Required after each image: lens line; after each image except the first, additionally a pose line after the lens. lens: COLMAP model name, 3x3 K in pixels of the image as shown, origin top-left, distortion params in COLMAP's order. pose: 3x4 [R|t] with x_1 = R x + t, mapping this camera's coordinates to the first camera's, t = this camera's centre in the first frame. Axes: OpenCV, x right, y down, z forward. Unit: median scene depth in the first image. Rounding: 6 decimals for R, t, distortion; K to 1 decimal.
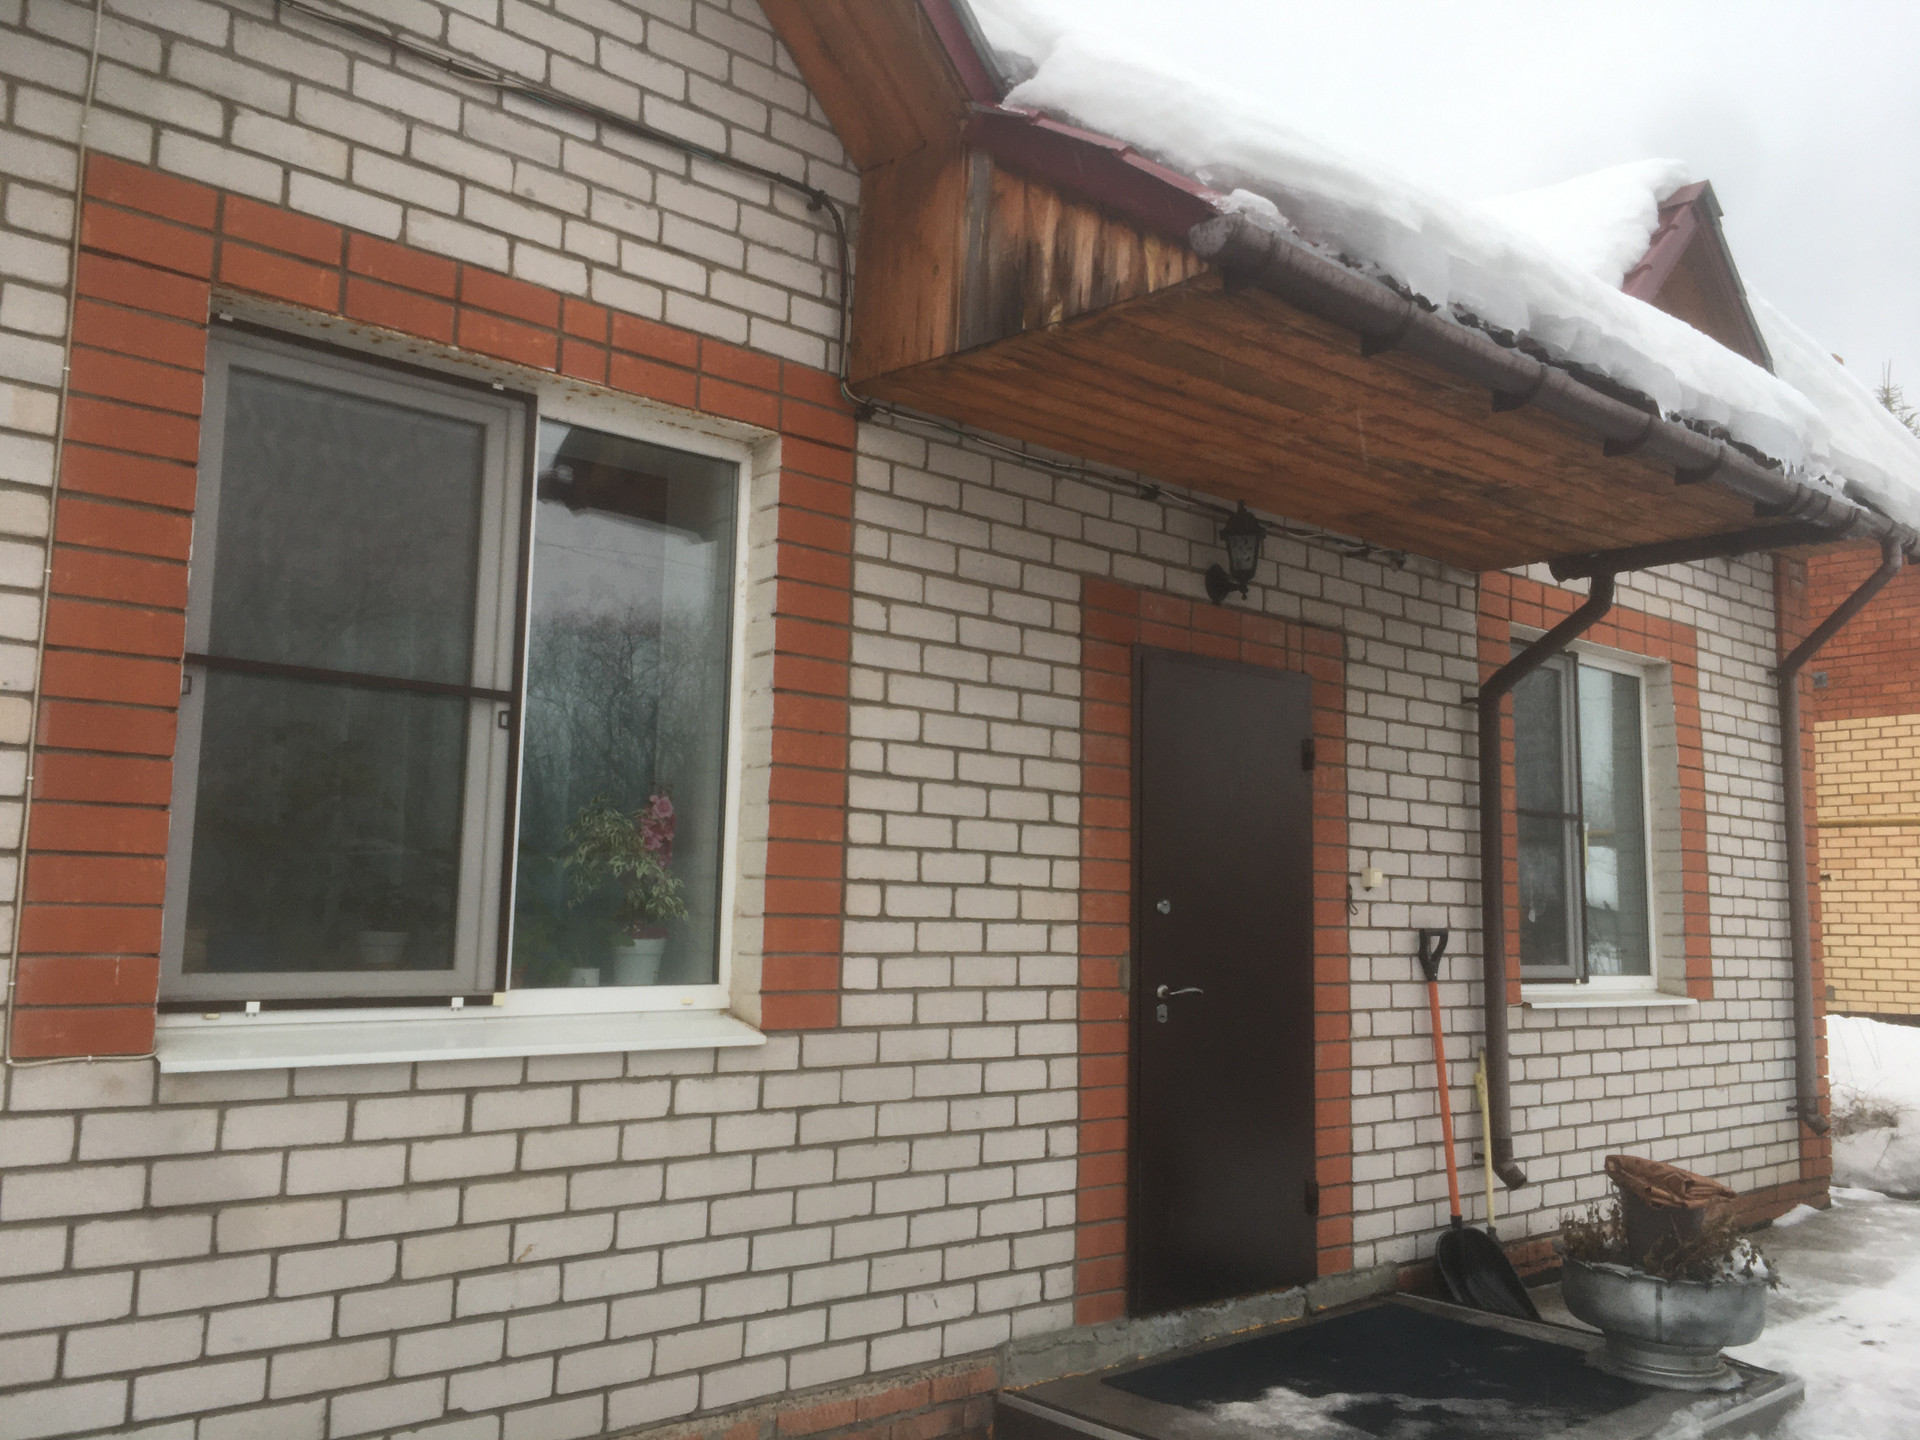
lens RADIAL K [[1636.4, 0, 947.5], [0, 1636.4, 729.3], [0, 0, 1]] dist [0.073839, -0.097243]
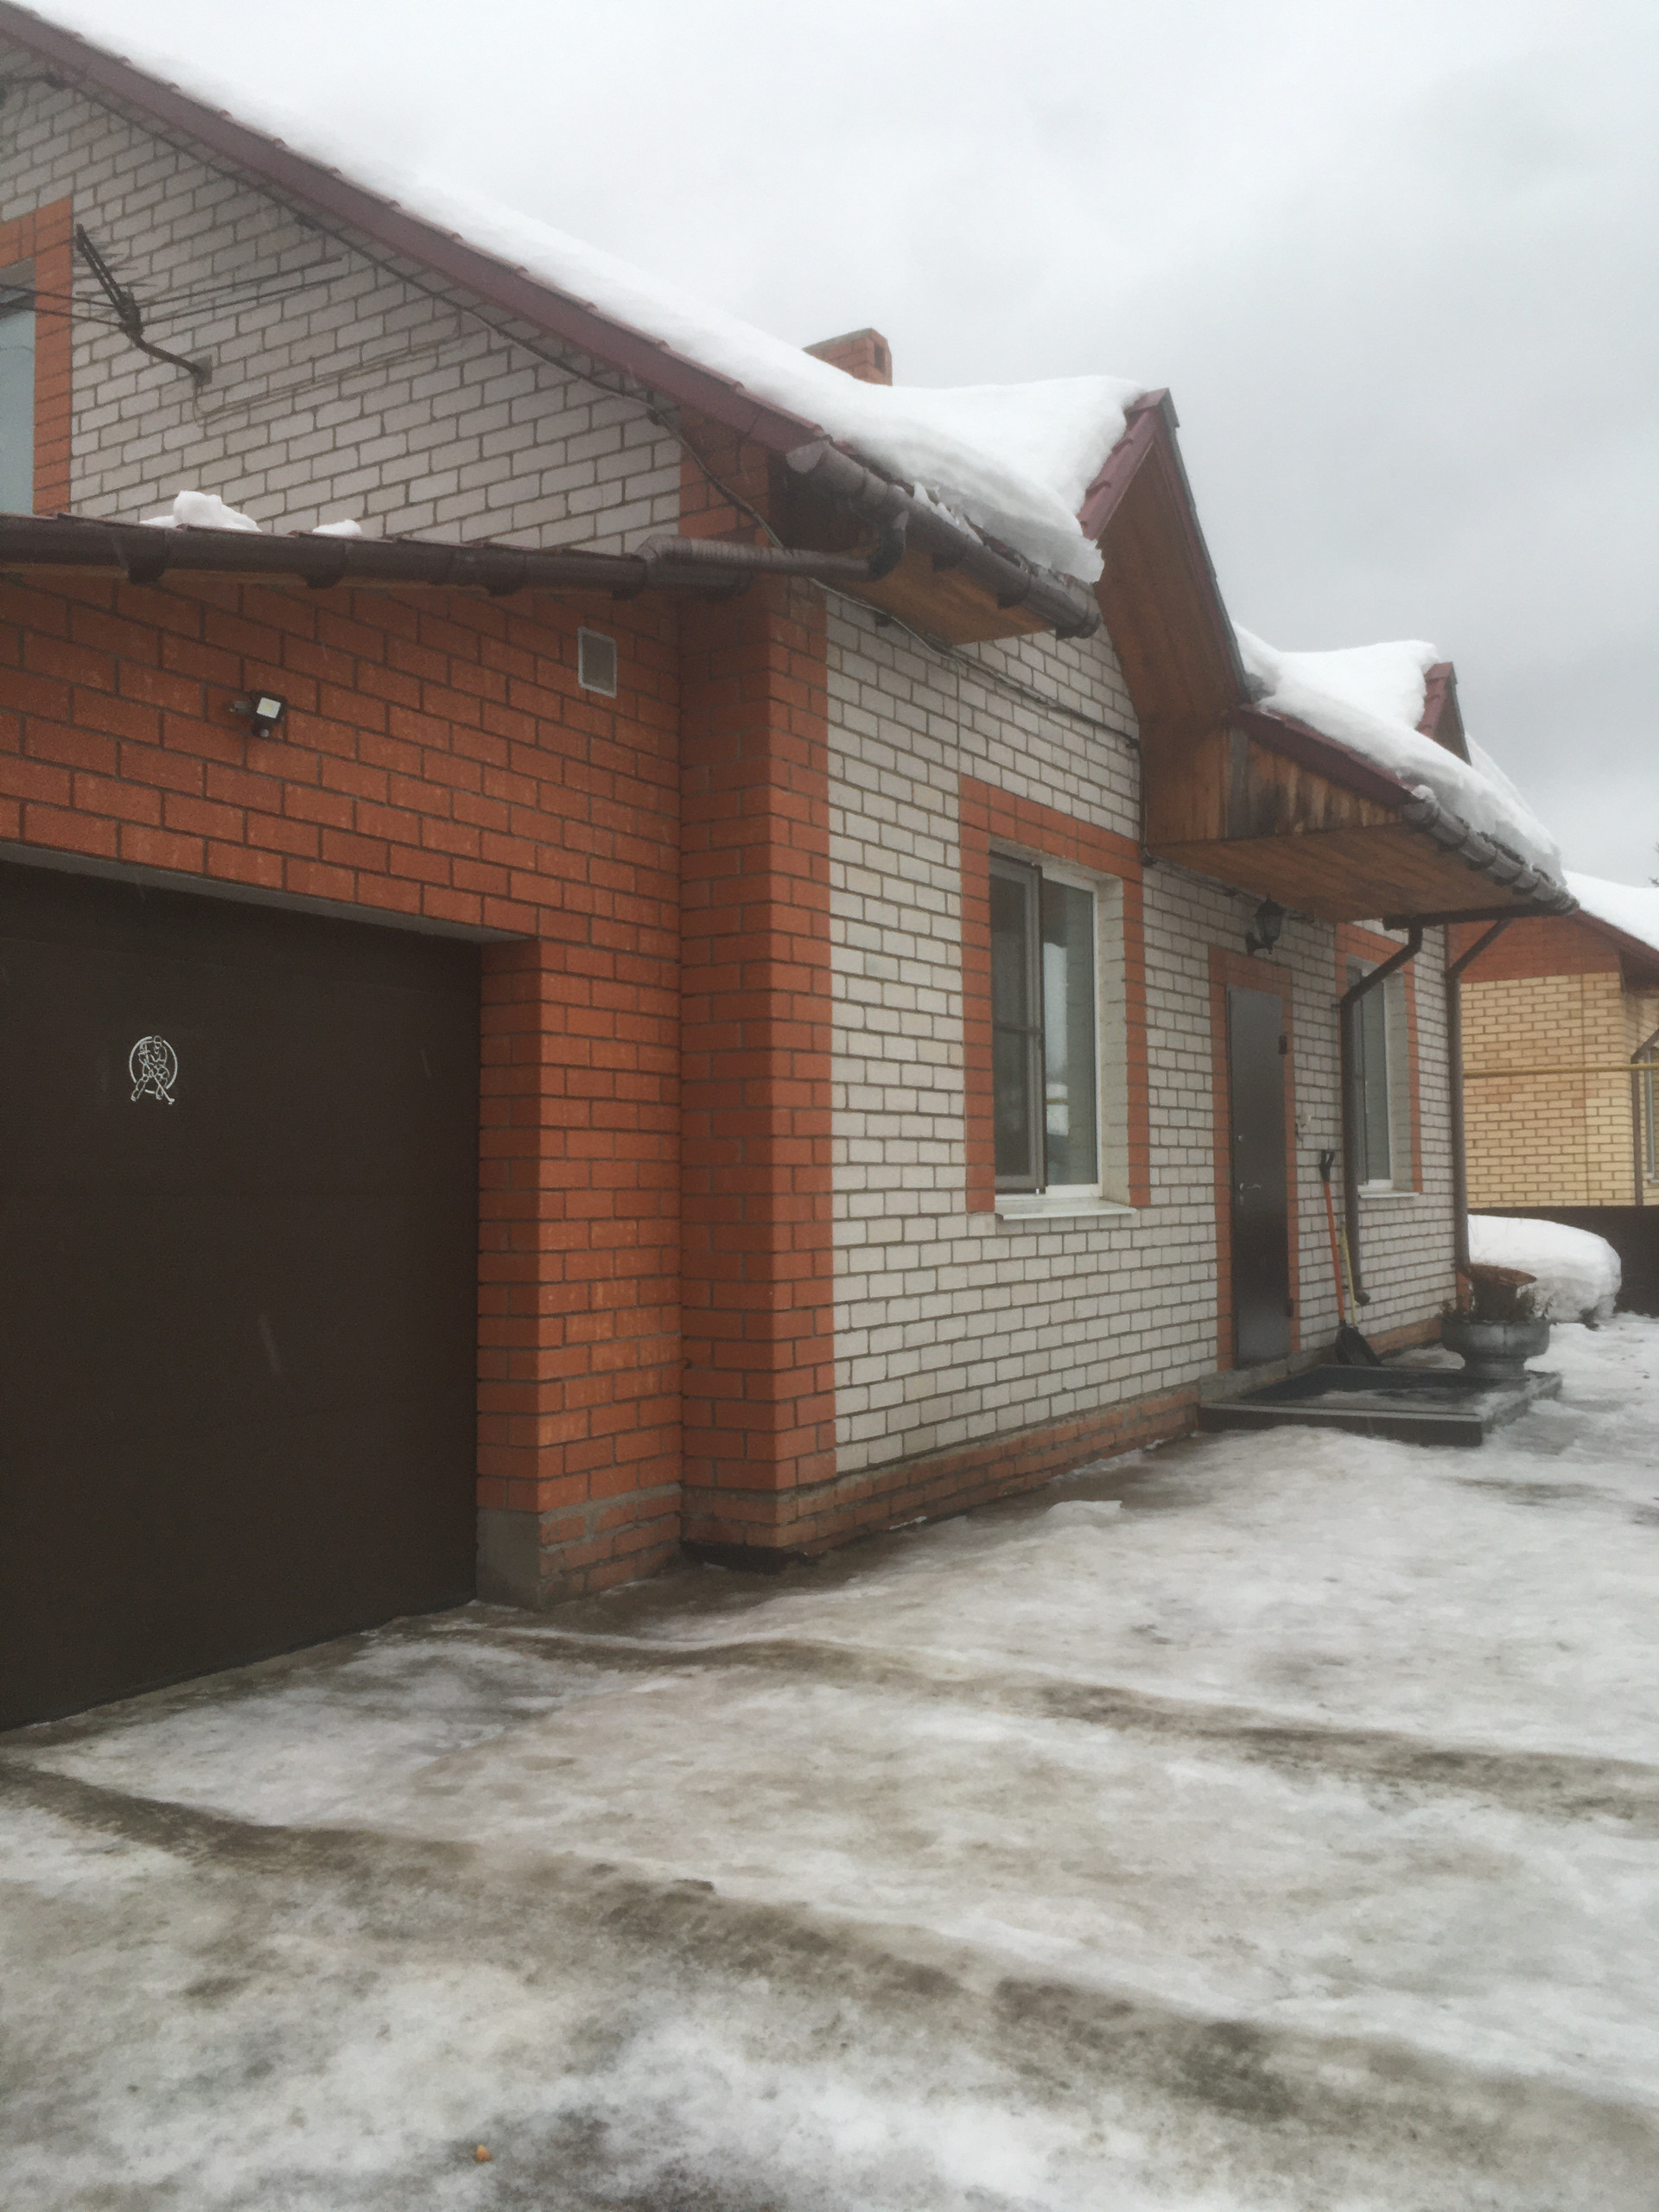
lens RADIAL K [[1885.3, 0, 821.8], [0, 1885.3, 1122.4], [0, 0, 1]] dist [0.073839, -0.097243]
pose [[0.955904, -0.028901, 0.292252, -0.772705], [0.005666, 0.996776, 0.080038, -0.061397], [-0.293623, -0.074853, 0.952986, -0.670628]]
